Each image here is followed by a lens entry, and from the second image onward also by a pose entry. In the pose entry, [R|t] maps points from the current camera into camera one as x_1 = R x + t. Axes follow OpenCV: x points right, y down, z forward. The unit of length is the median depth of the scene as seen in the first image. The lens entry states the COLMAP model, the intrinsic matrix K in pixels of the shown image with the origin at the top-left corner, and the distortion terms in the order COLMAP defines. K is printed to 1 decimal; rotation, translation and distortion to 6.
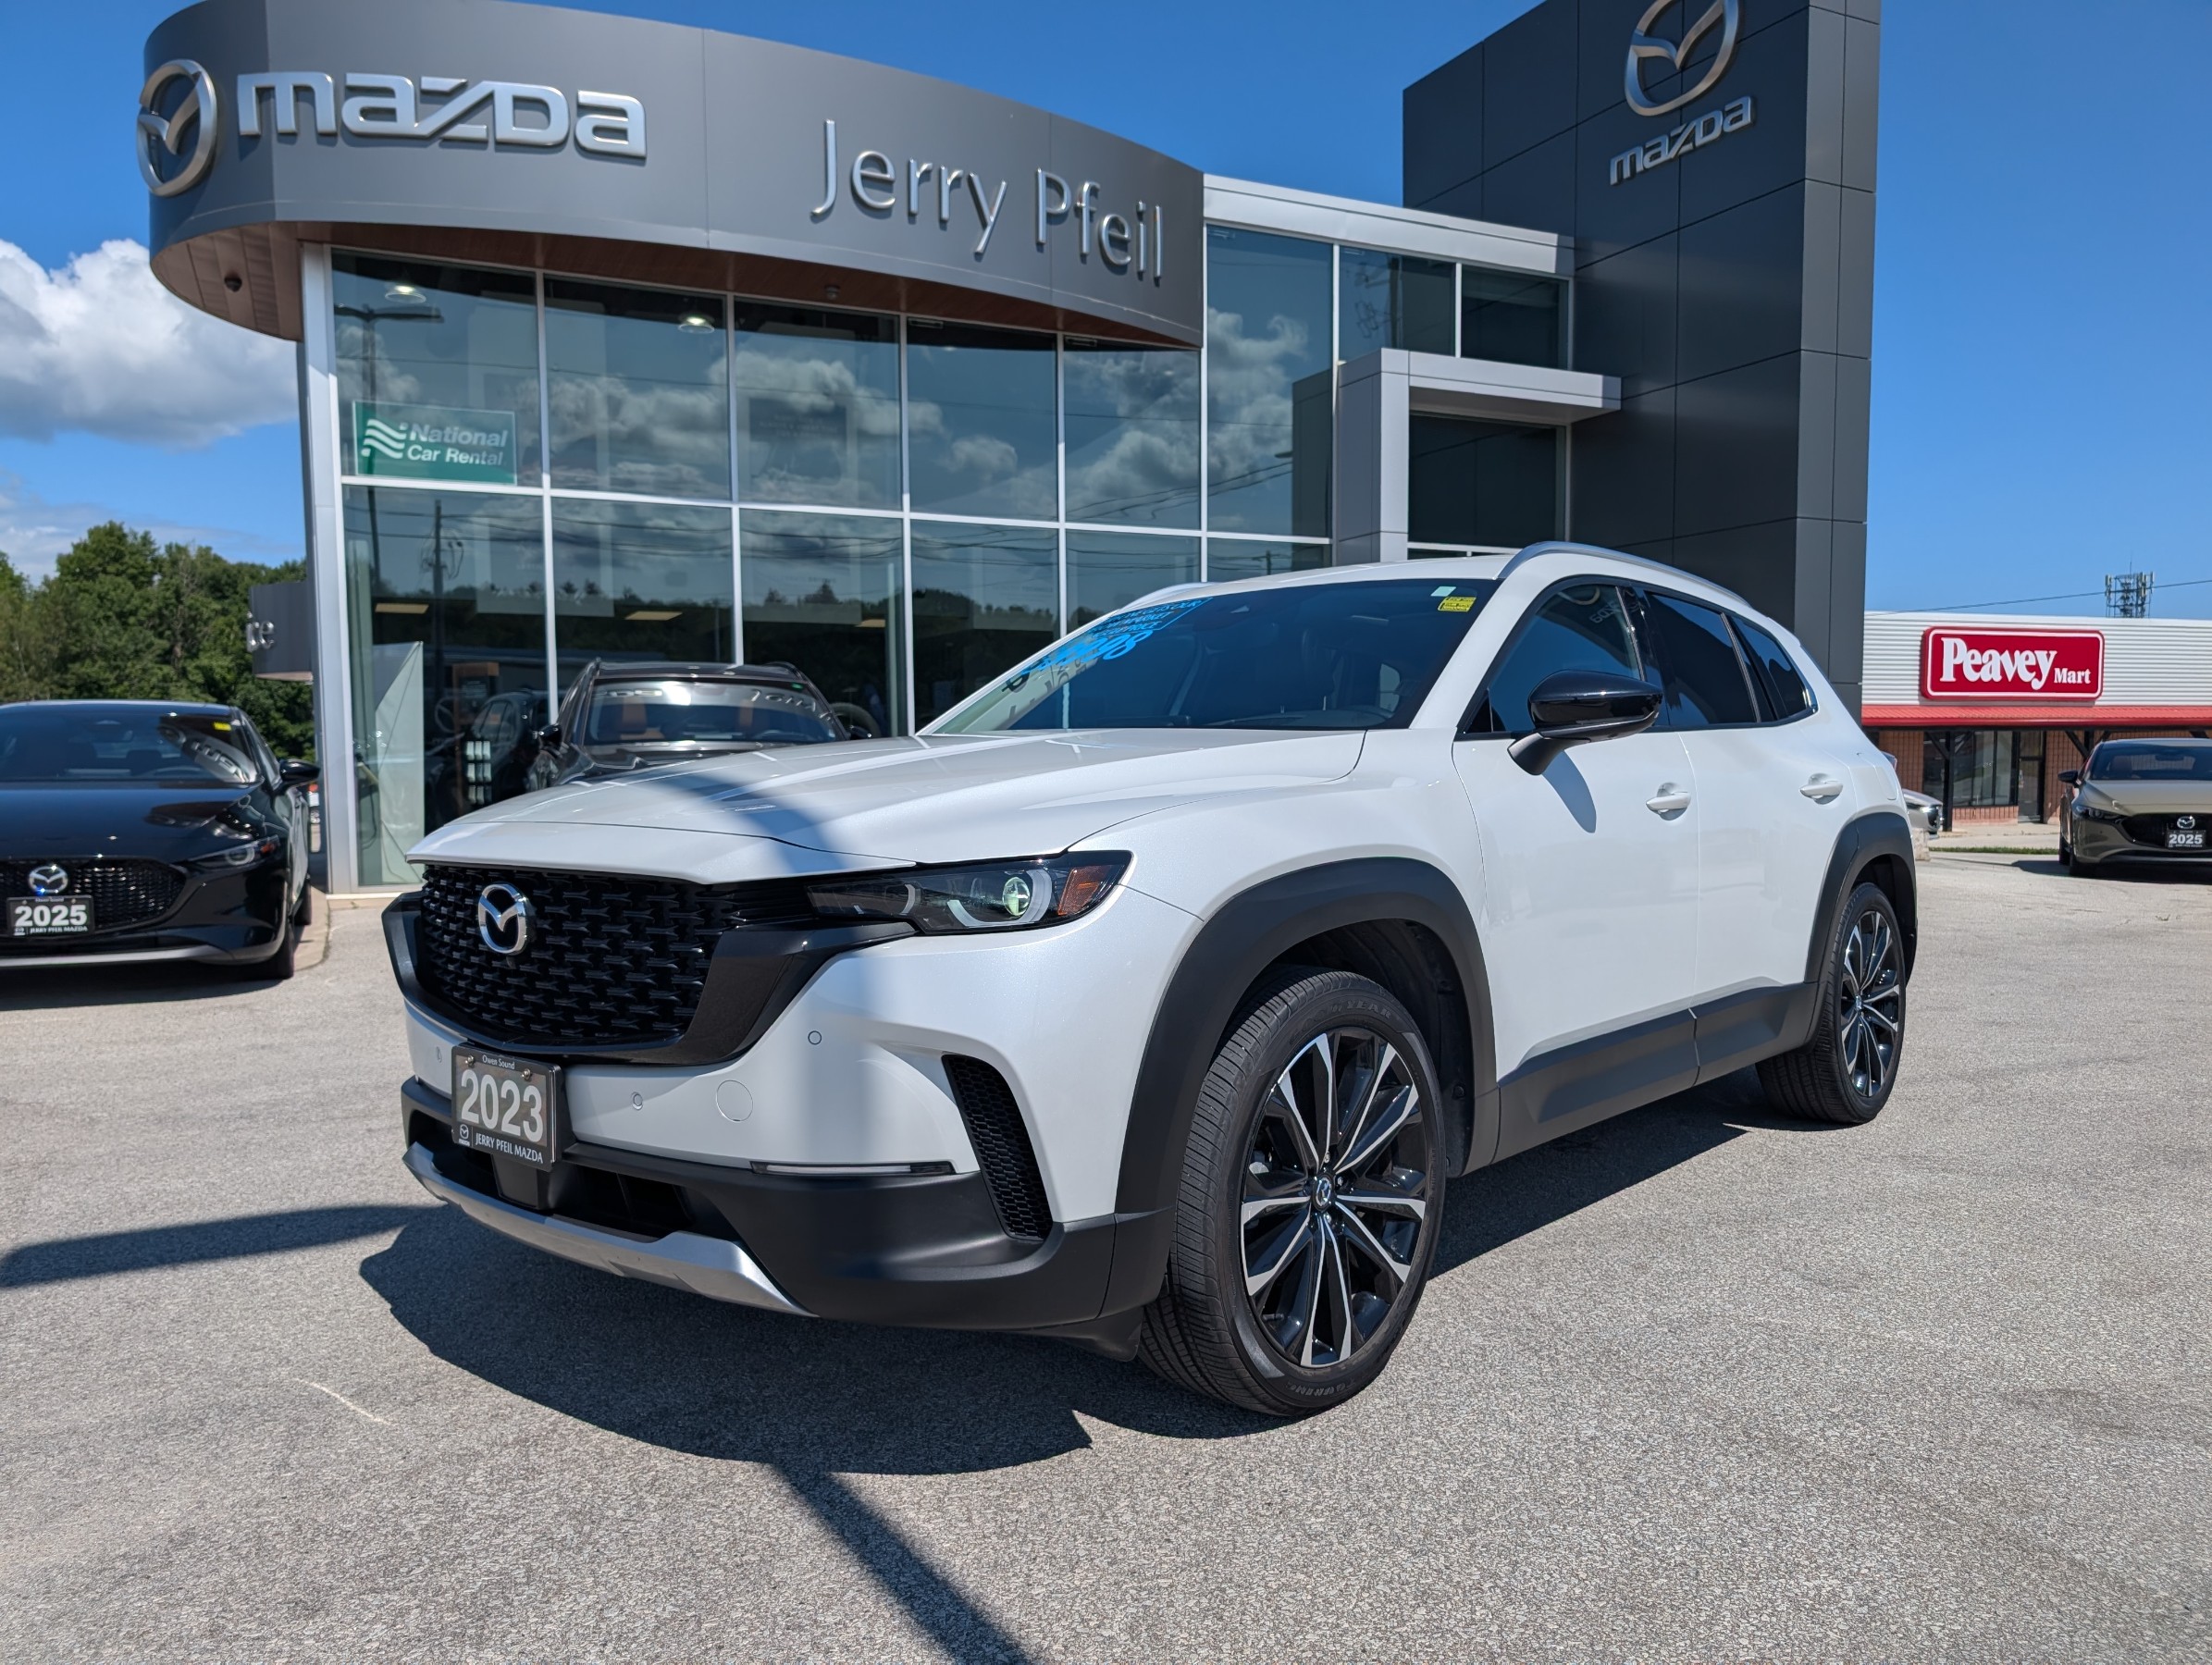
lens RADIAL K [[1525.0, 0, 1123.3], [0, 1525.0, 848.5], [0, 0, 1]] dist [0.004091, -0.001842]
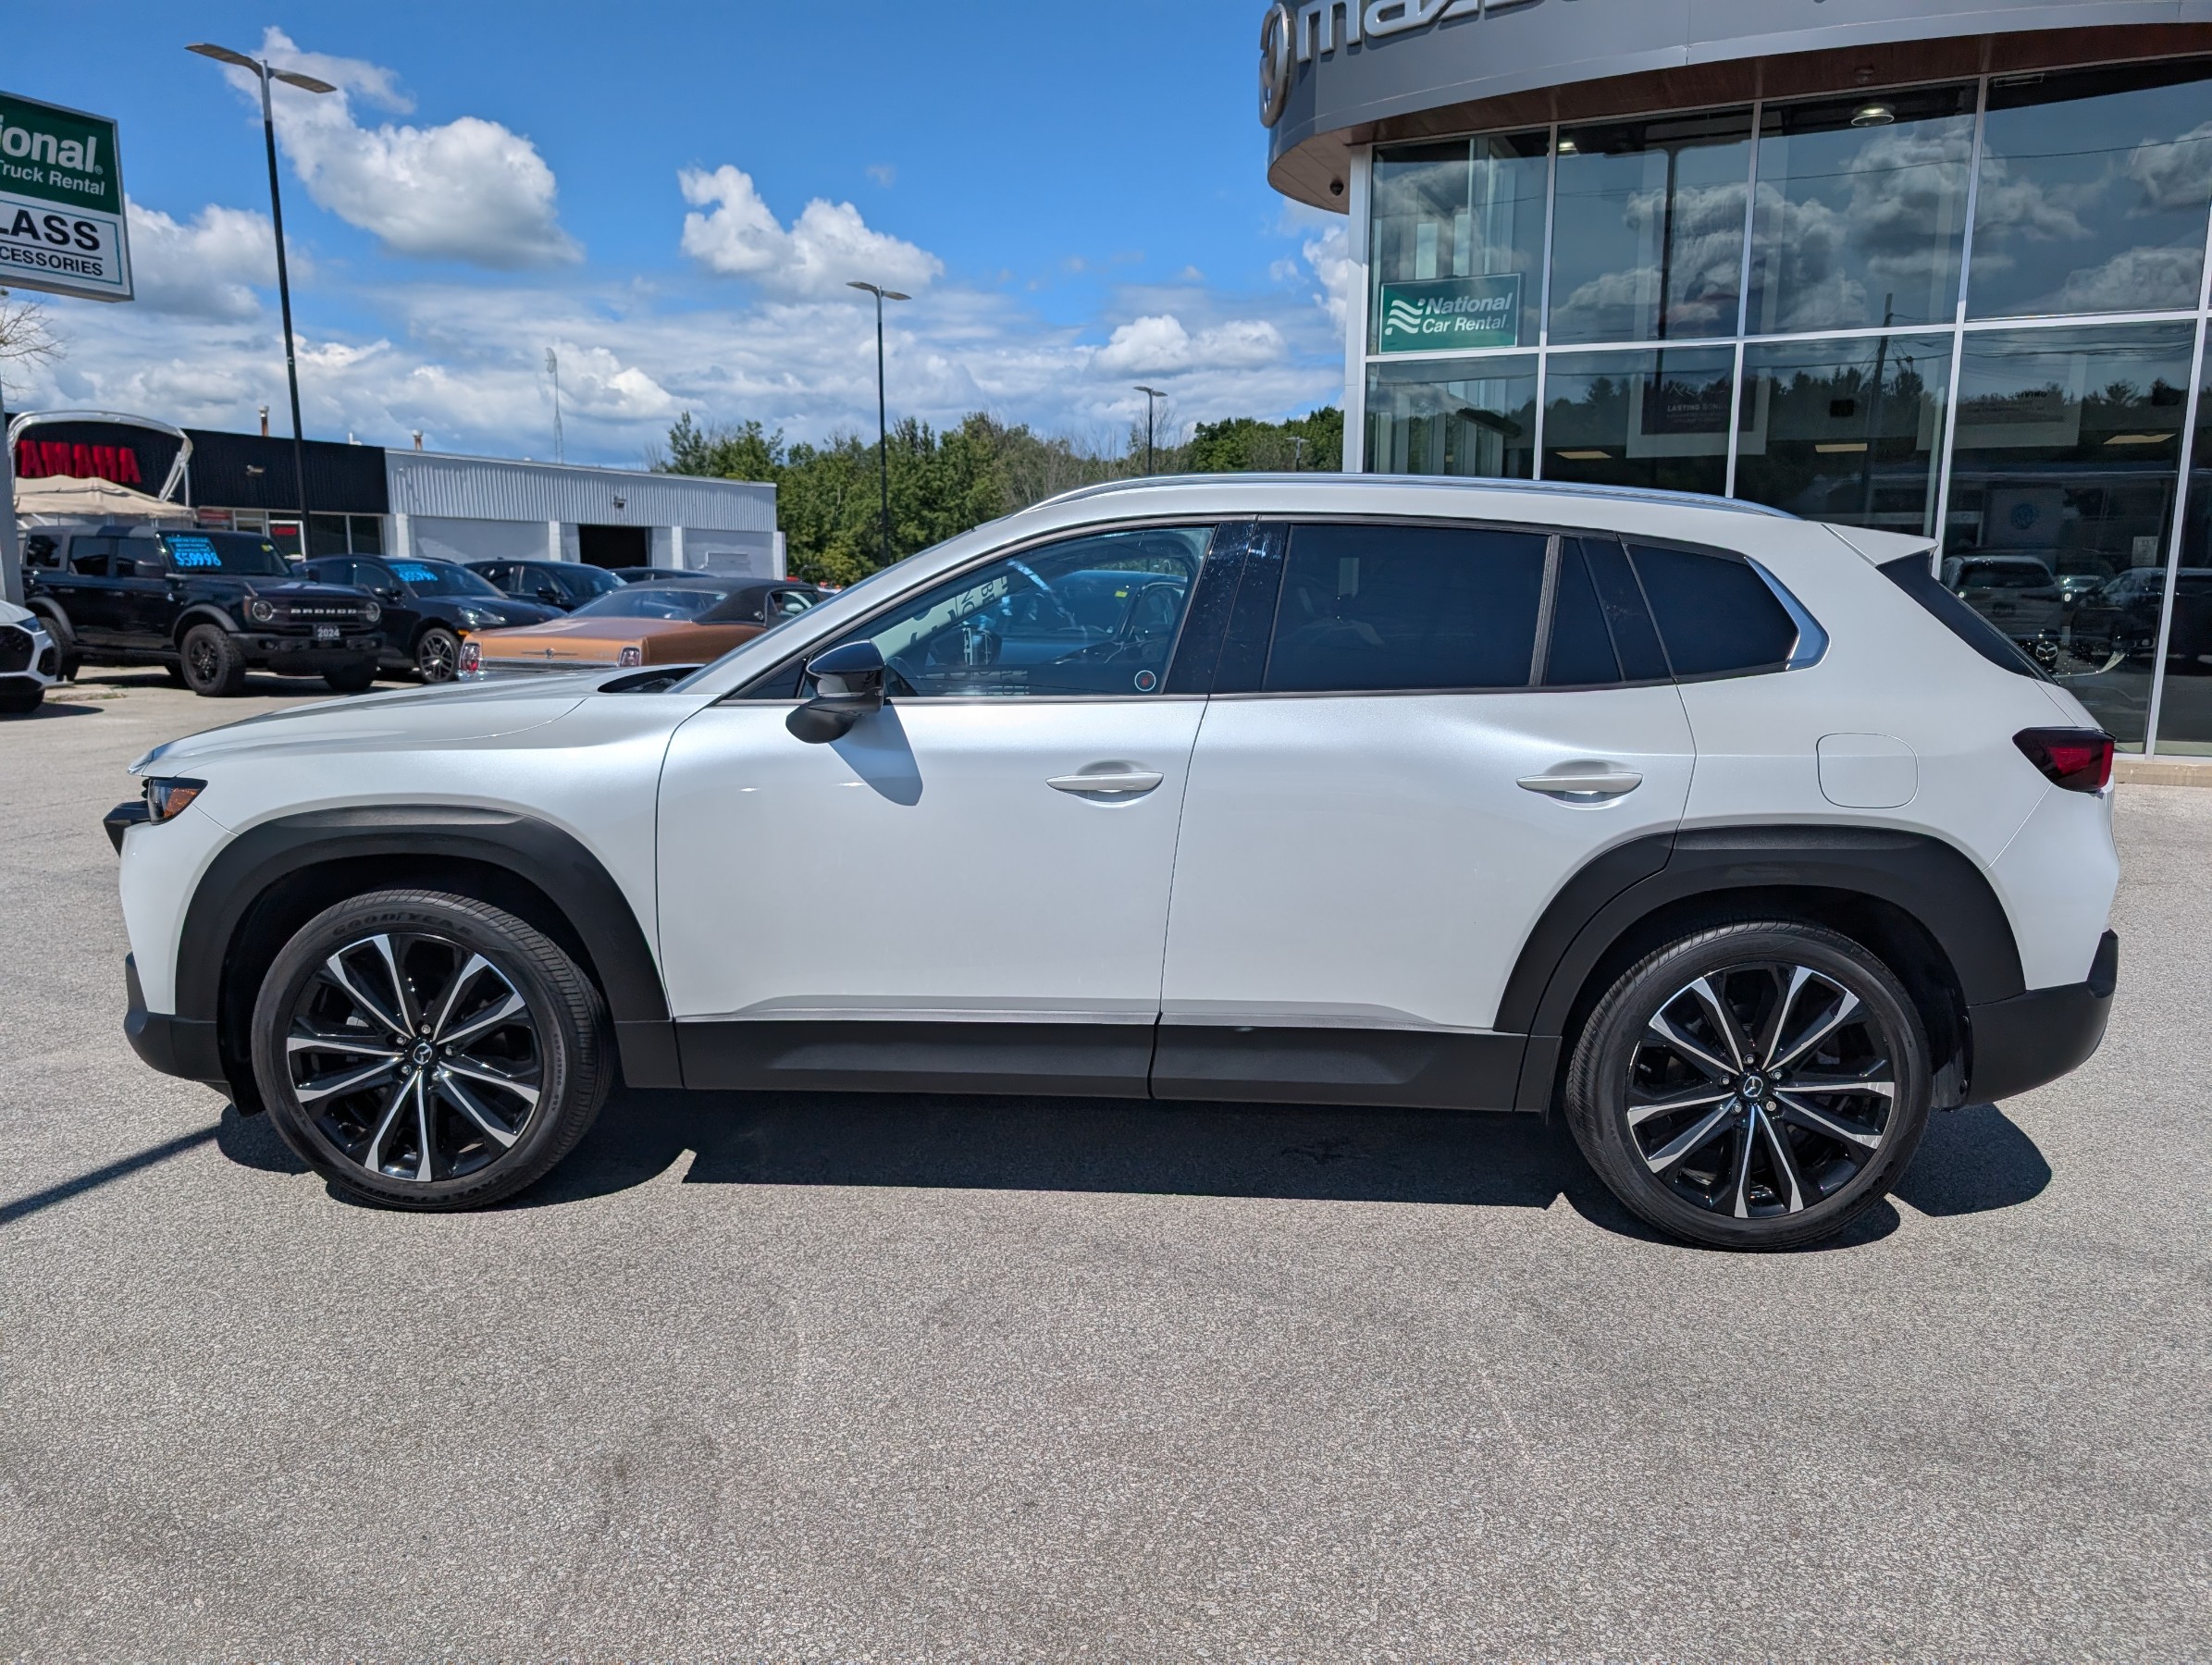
lens RADIAL K [[1525.0, 0, 1123.3], [0, 1525.0, 848.5], [0, 0, 1]] dist [0.004091, -0.001842]
pose [[0.661517, 0.139092, -0.736918, 0.269794], [-0.055946, 0.989064, 0.136462, -0.029851], [0.747840, -0.049044, 0.662065, 0.108301]]
